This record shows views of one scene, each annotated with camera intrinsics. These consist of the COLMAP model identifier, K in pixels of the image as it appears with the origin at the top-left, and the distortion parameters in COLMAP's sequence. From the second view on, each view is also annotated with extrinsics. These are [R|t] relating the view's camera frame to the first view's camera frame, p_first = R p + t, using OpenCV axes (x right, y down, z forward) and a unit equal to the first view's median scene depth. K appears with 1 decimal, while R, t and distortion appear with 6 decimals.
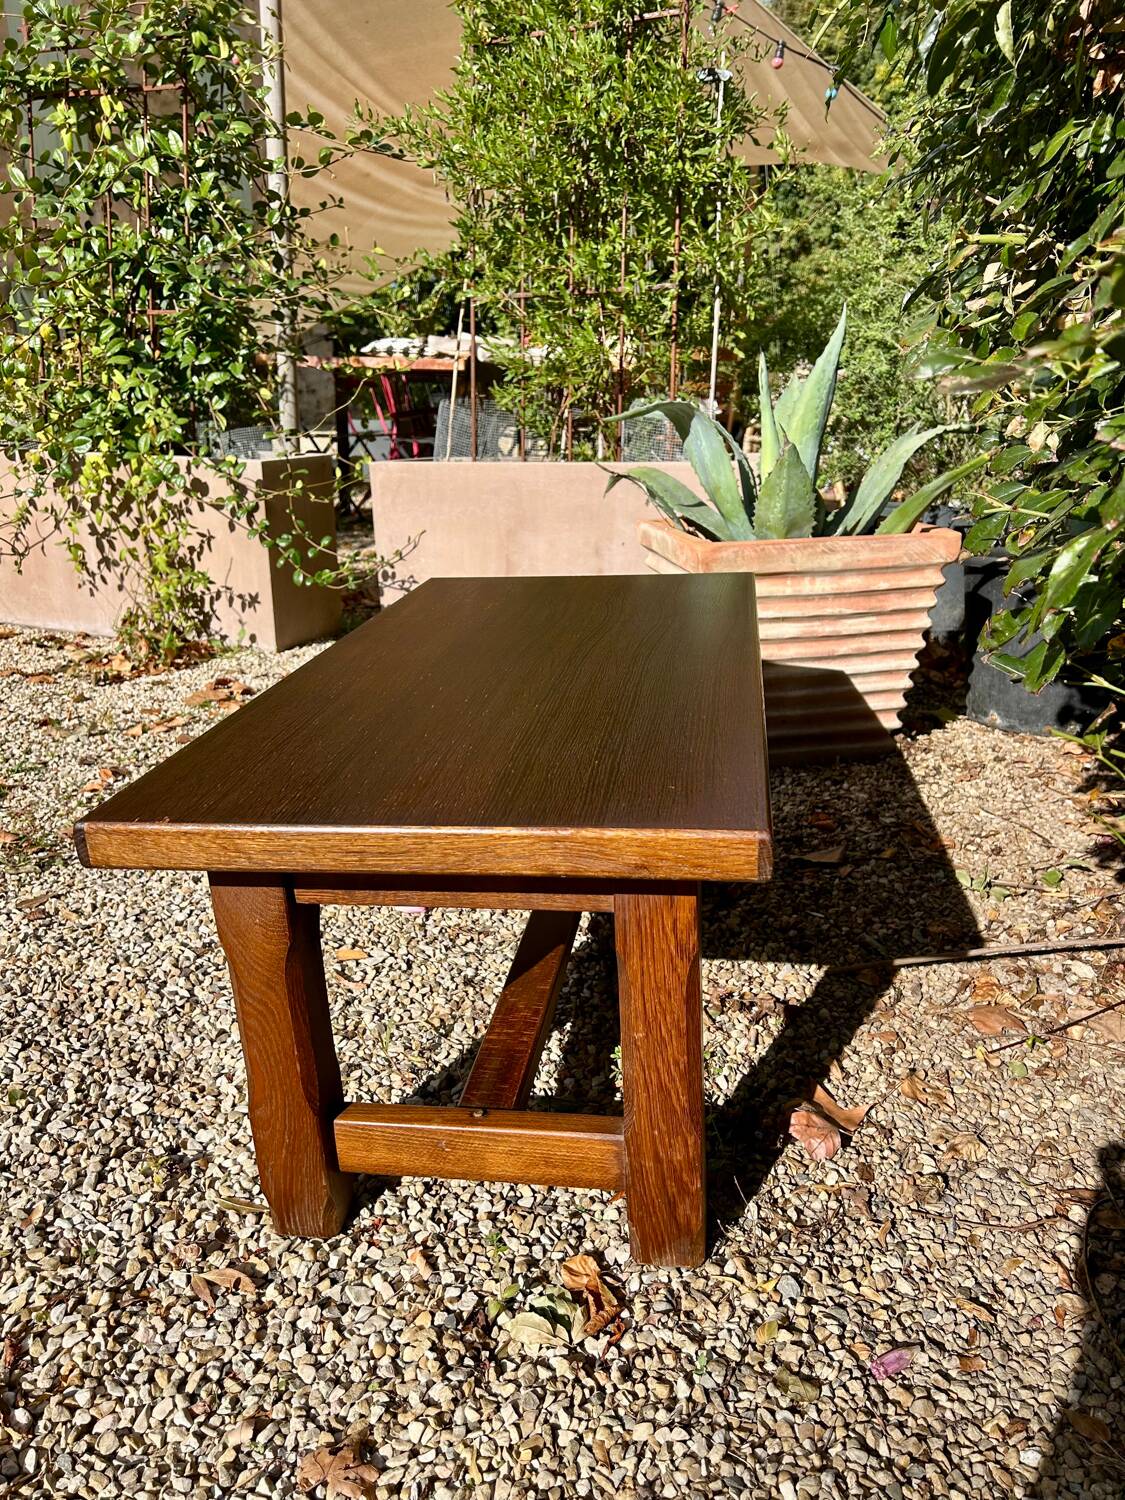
lens RADIAL K [[1123.5, 0, 575.8], [0, 1123.5, 750.0], [0, 0, 1]] dist [0.034805, -0.039061]
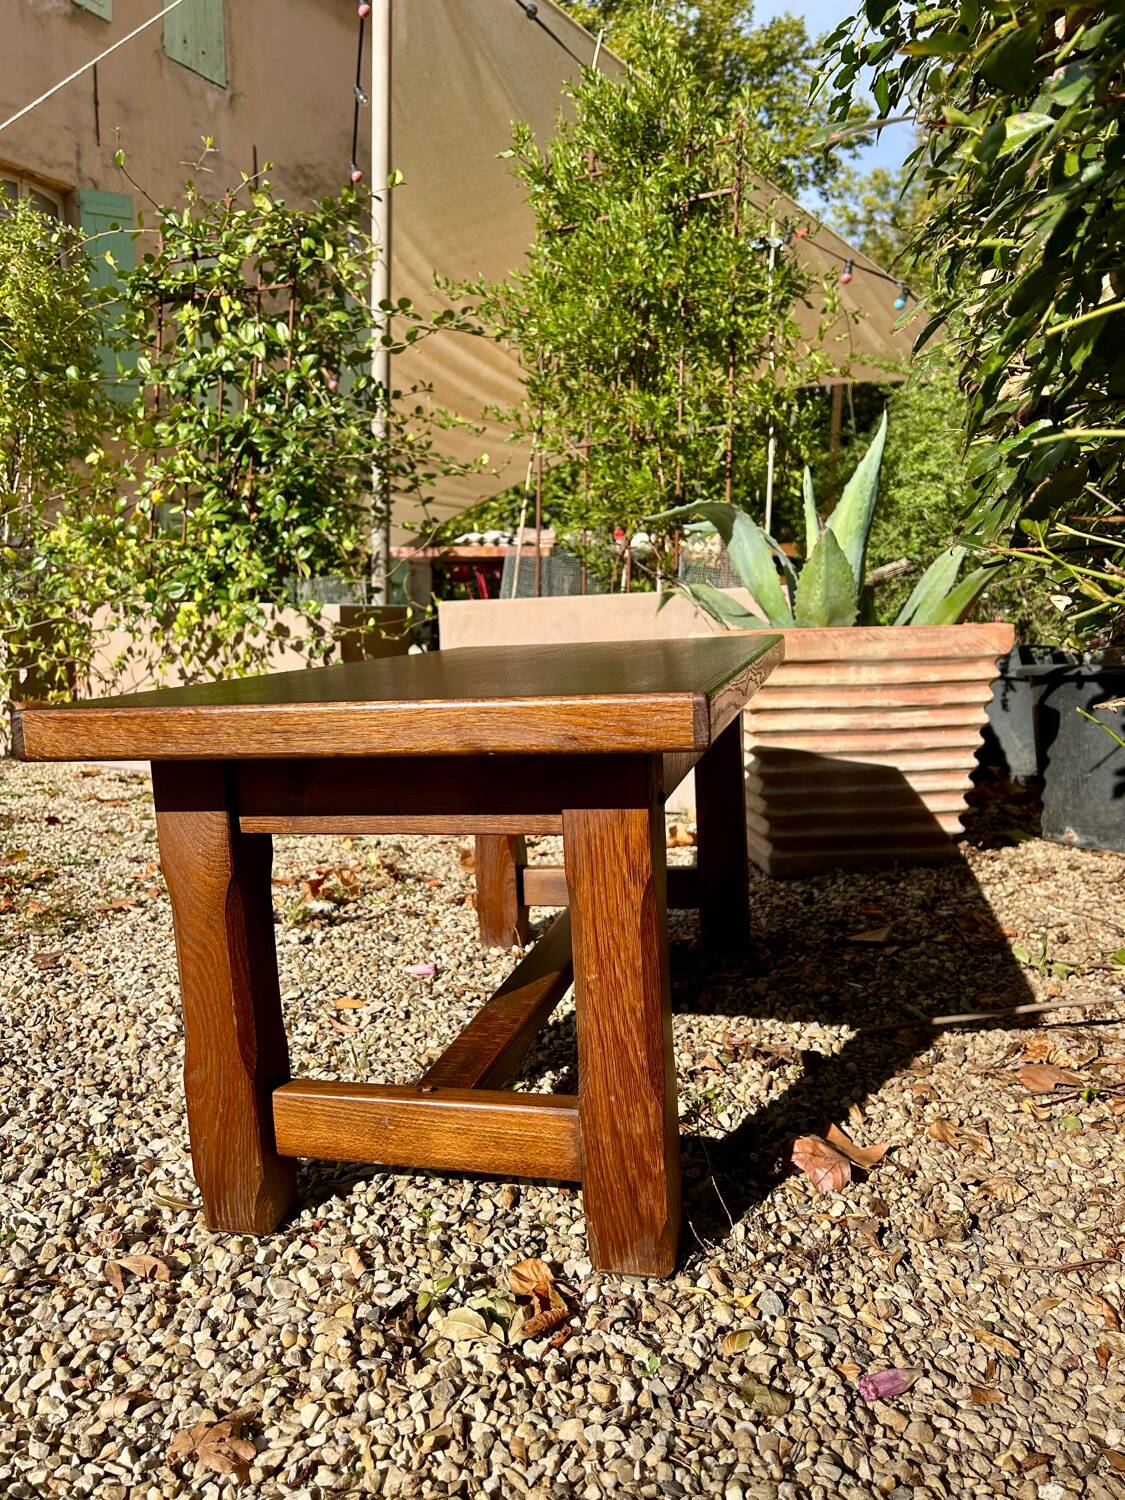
lens RADIAL K [[1125.7, 0, 560.0], [0, 1125.7, 743.4], [0, 0, 1]] dist [0.031845, -0.037388]
pose [[0.994666, 0.006630, -0.102935, 0.101976], [-0.026755, 0.980360, -0.195391, 0.204594], [0.099618, 0.197103, 0.975309, 0.062590]]
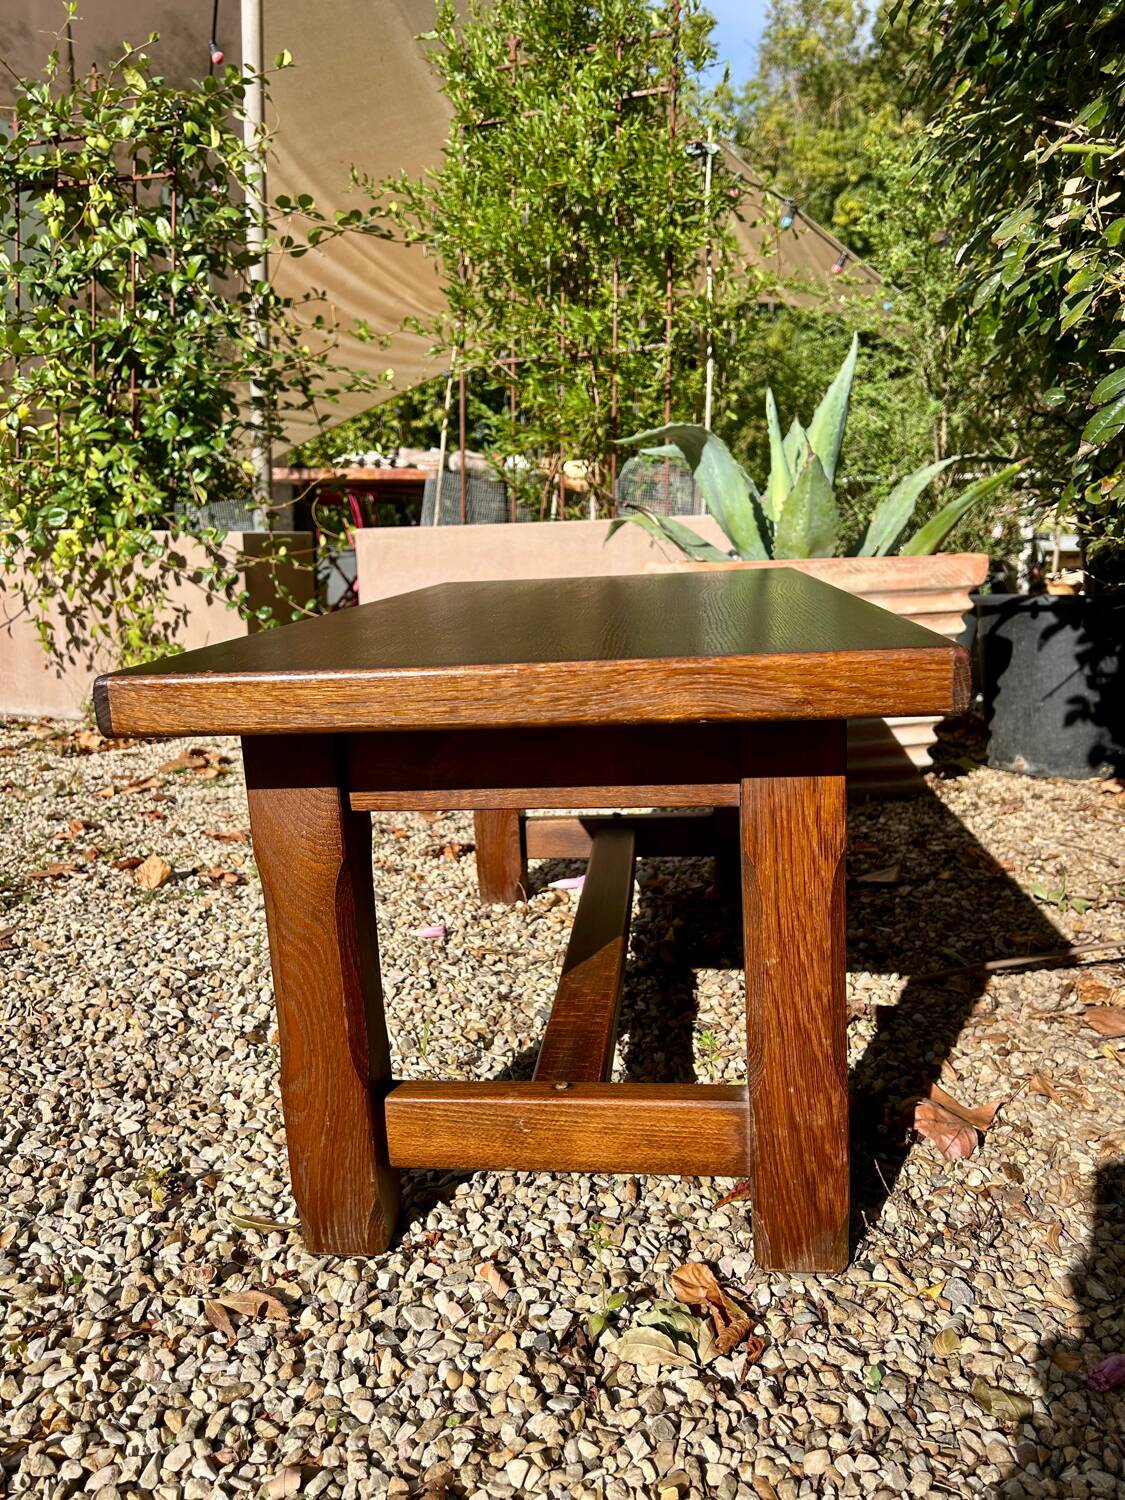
lens RADIAL K [[1126.8, 0, 558.1], [0, 1126.8, 746.2], [0, 0, 1]] dist [0.032254, -0.037443]
pose [[0.999574, -0.011442, 0.026842, -0.098834], [0.014829, 0.991454, -0.129609, 0.167805], [-0.025129, 0.129952, 0.991202, 0.140075]]
